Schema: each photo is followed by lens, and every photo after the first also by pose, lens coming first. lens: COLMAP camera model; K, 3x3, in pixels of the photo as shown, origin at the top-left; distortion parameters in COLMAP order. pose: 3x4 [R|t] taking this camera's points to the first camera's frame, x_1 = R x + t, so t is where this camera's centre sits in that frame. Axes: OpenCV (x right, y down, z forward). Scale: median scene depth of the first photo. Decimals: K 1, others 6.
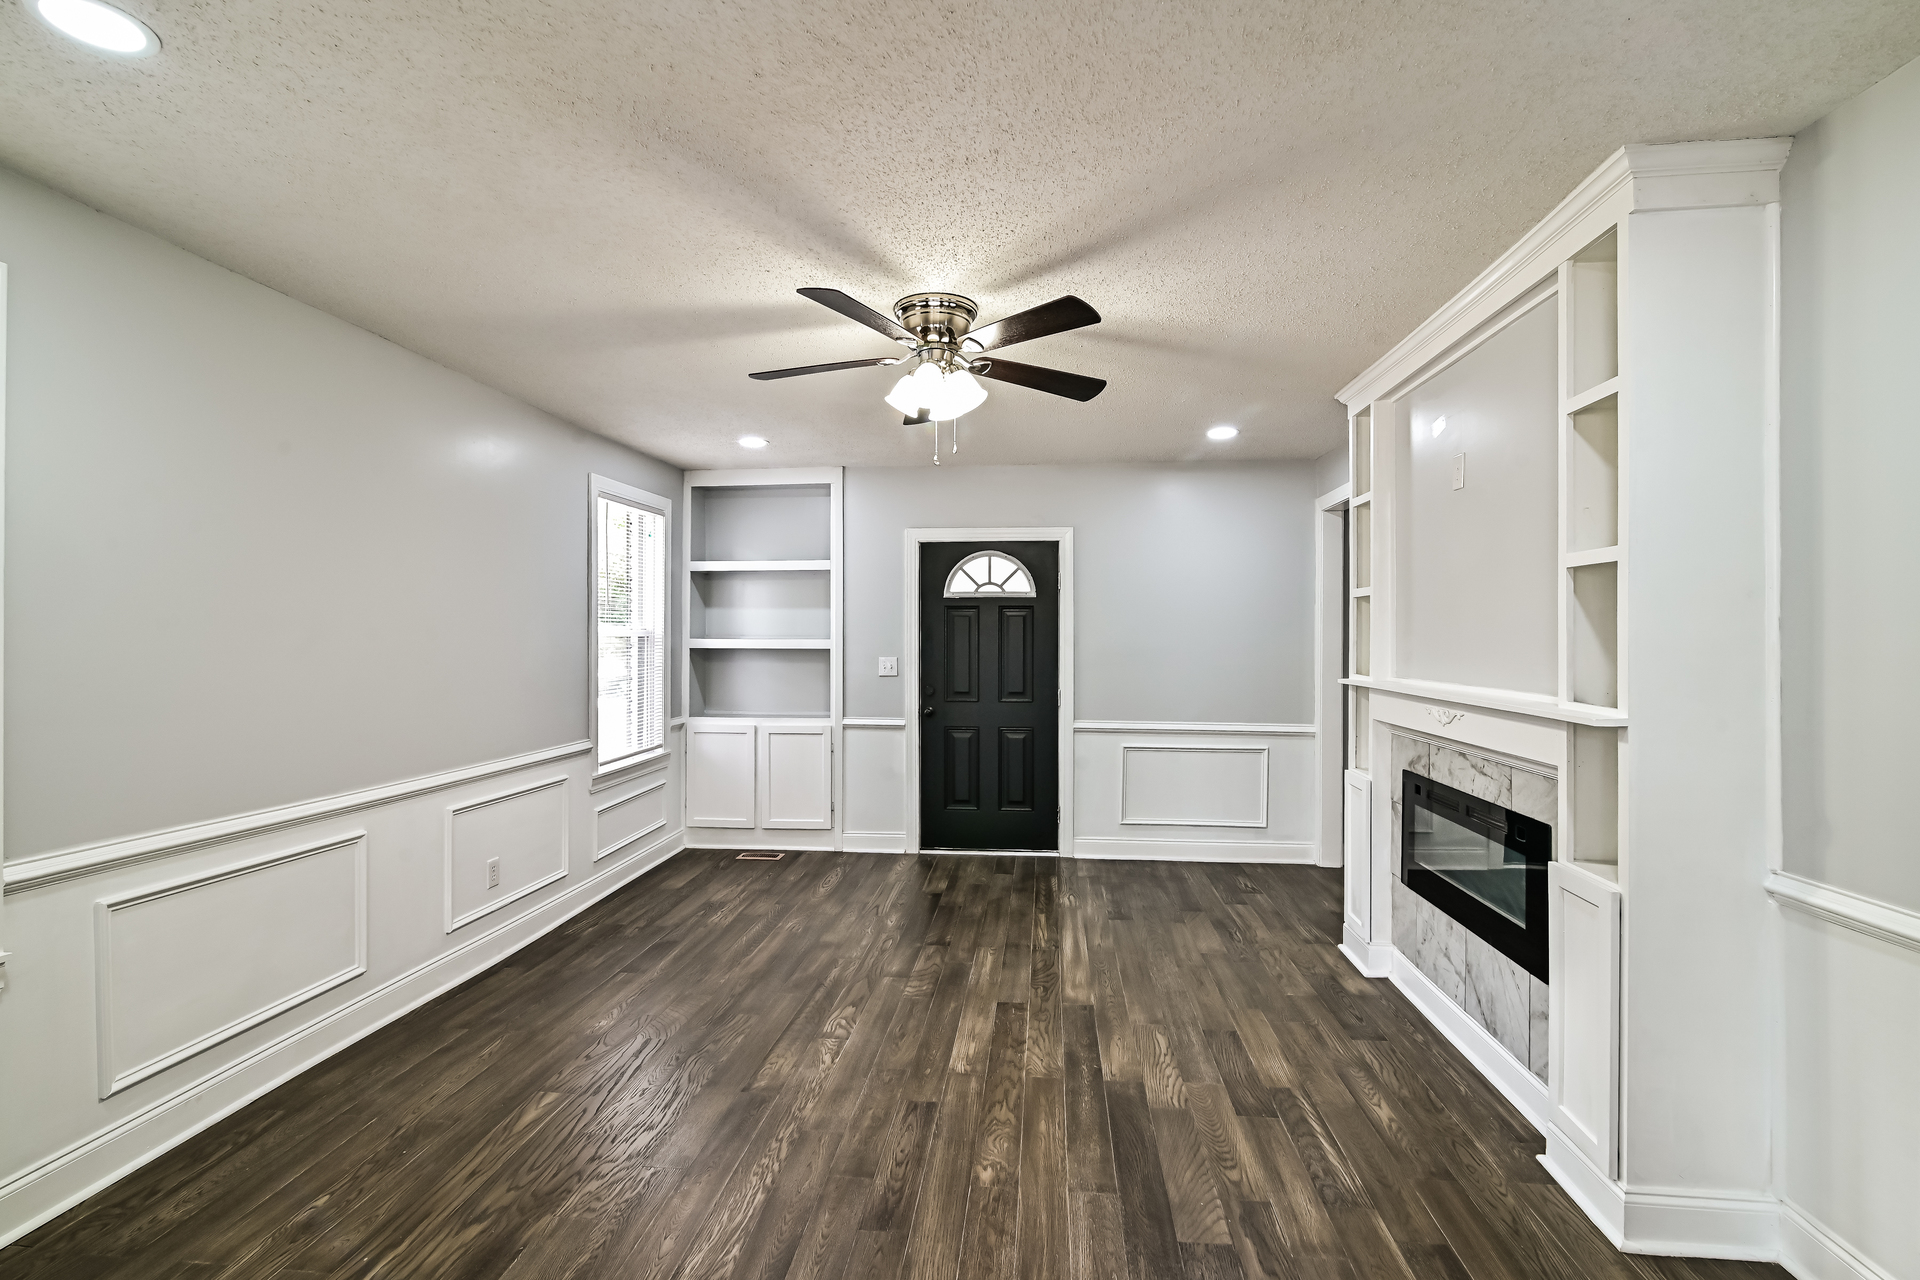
lens RADIAL K [[895.7, 0, 955.0], [0, 895.7, 632.8], [0, 0, 1]] dist [-0.000659, -0.000104]
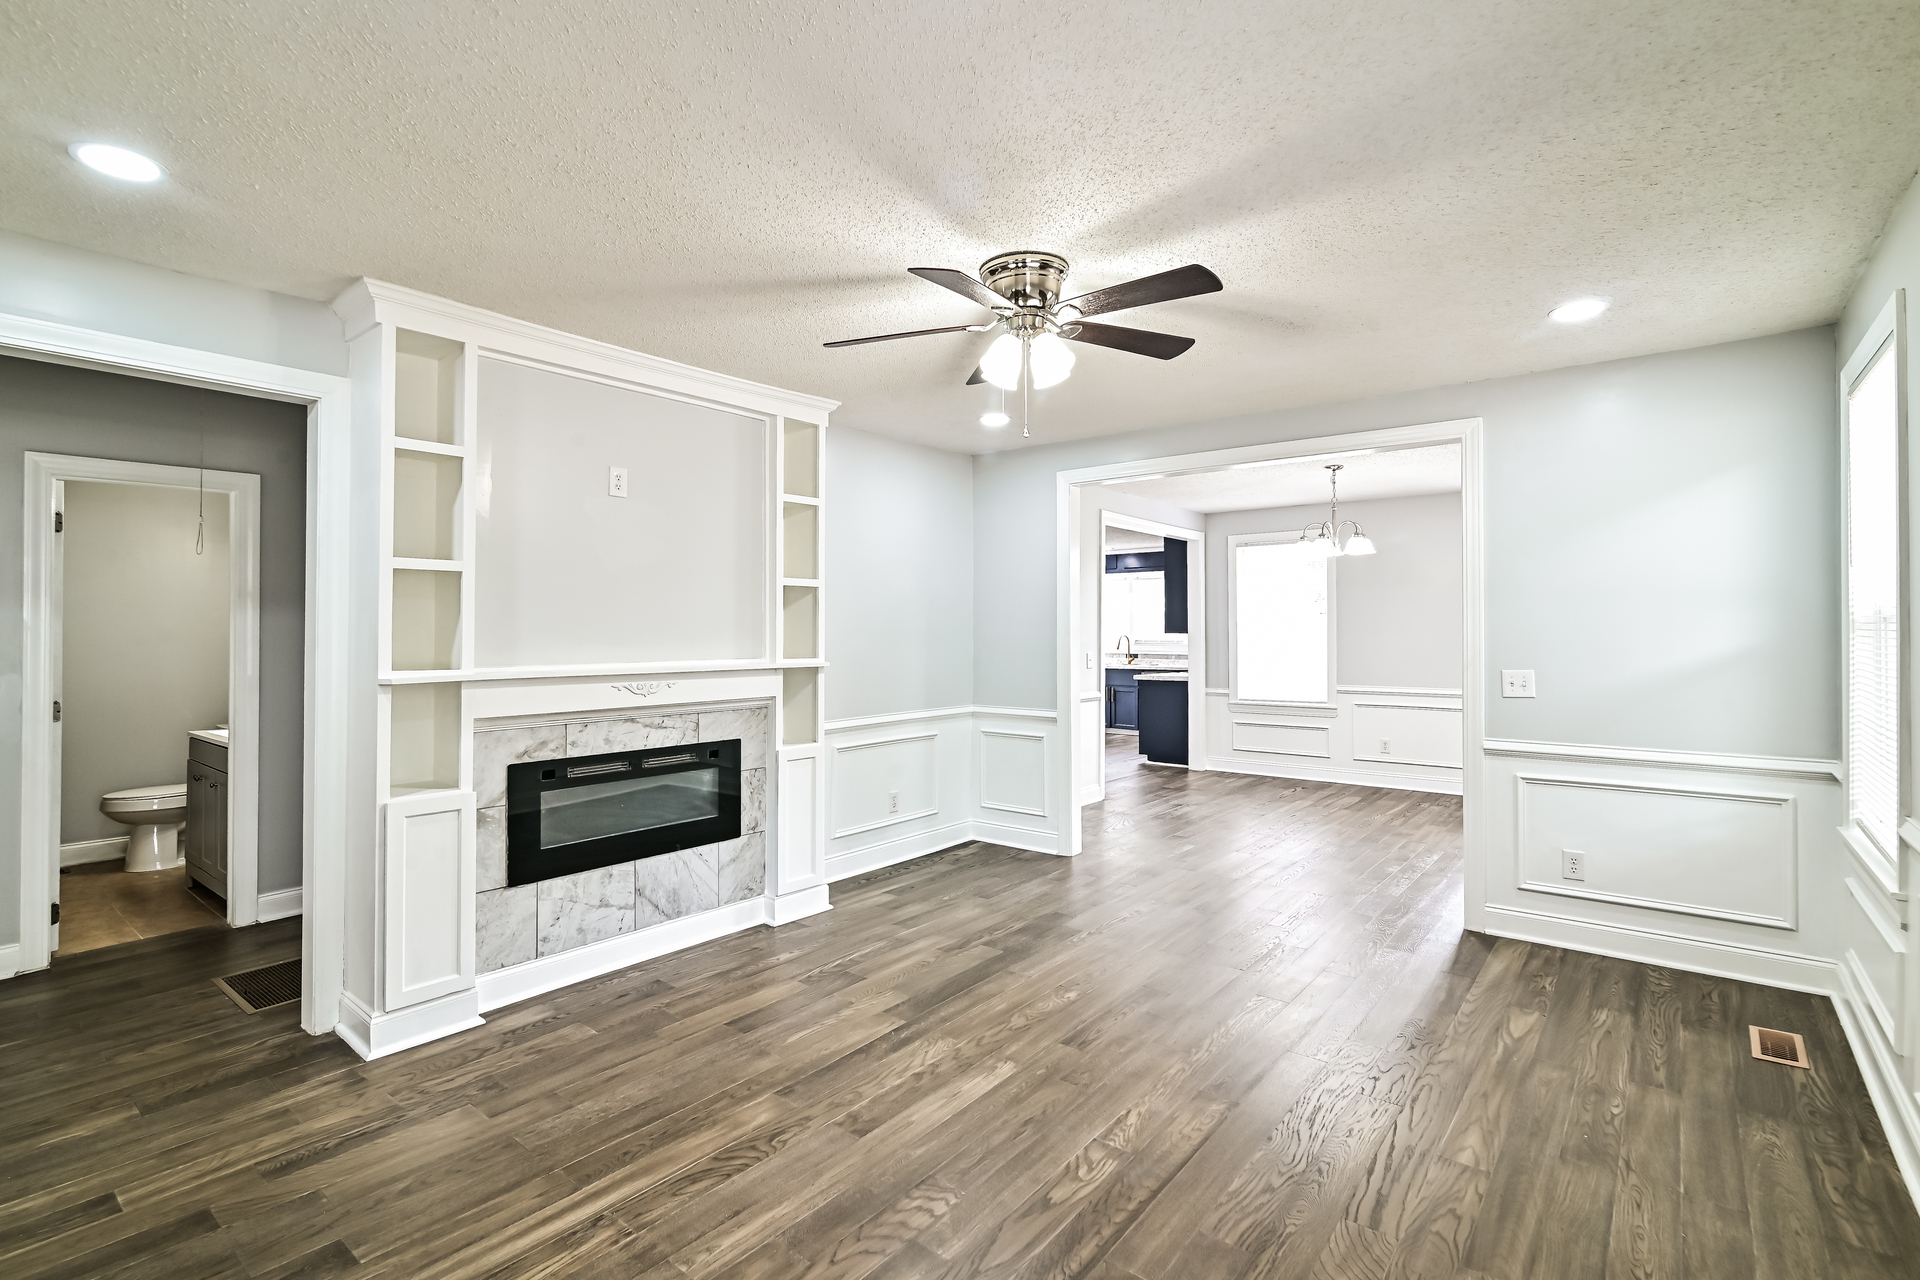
lens RADIAL K [[905.4, 0, 958.3], [0, 905.4, 616.8], [0, 0, 1]] dist [0.001215, 0.000081]
pose [[-0.842019, 0.008865, 0.539375, -0.460054], [-0.001400, 0.999826, -0.018617, 0.019139], [-0.539446, -0.016431, -0.841860, 1.781209]]
